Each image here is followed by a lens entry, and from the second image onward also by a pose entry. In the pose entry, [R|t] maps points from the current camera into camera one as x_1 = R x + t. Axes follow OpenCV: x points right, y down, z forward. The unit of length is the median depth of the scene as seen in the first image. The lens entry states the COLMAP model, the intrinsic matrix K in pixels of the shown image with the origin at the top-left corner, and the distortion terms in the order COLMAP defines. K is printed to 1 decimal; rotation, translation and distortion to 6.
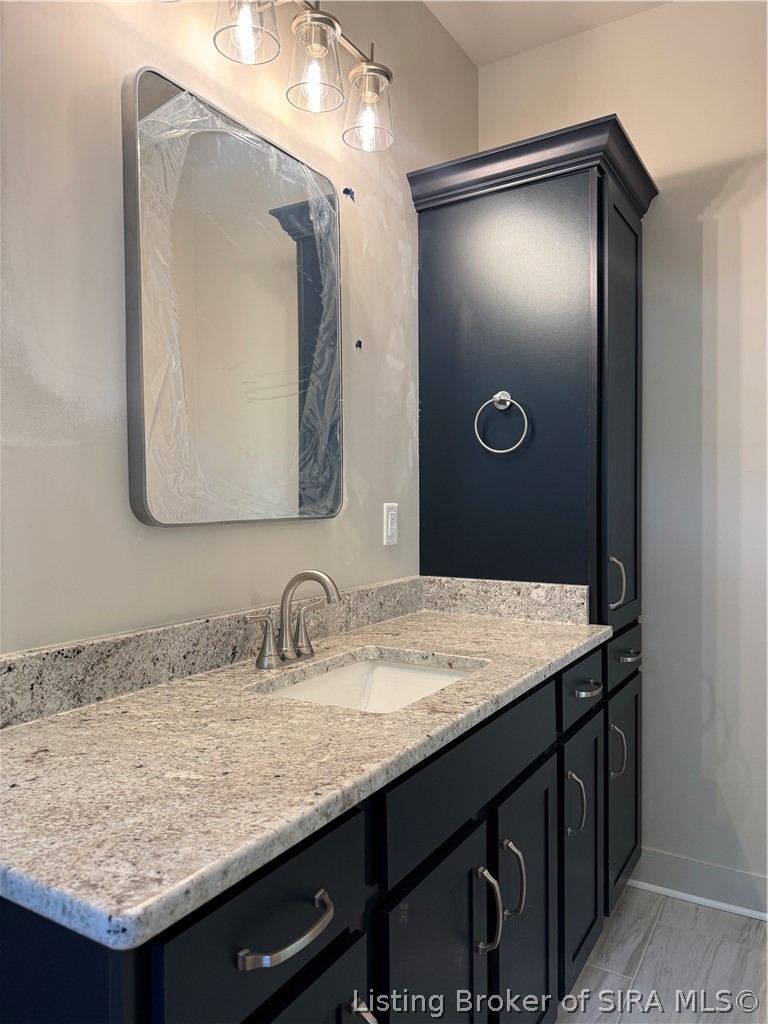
lens RADIAL K [[714.9, 0, 384.0], [0, 714.9, 512.0], [0, 0, 1]] dist [0.121097, -0.202846]
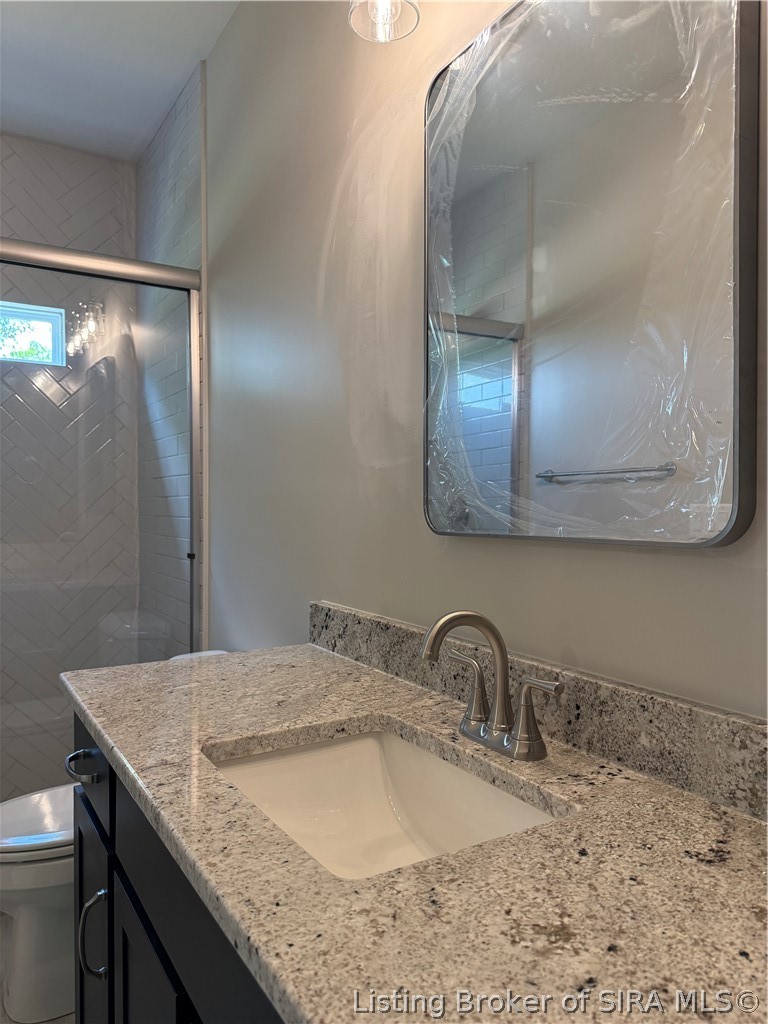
lens RADIAL K [[714.9, 0, 384.0], [0, 714.9, 512.0], [0, 0, 1]] dist [0.121097, -0.202846]
pose [[-0.454536, 0.018246, -0.890541, 0.673863], [-0.011859, 0.999578, 0.026533, -0.039750], [0.890649, 0.022621, -0.454128, 1.540813]]
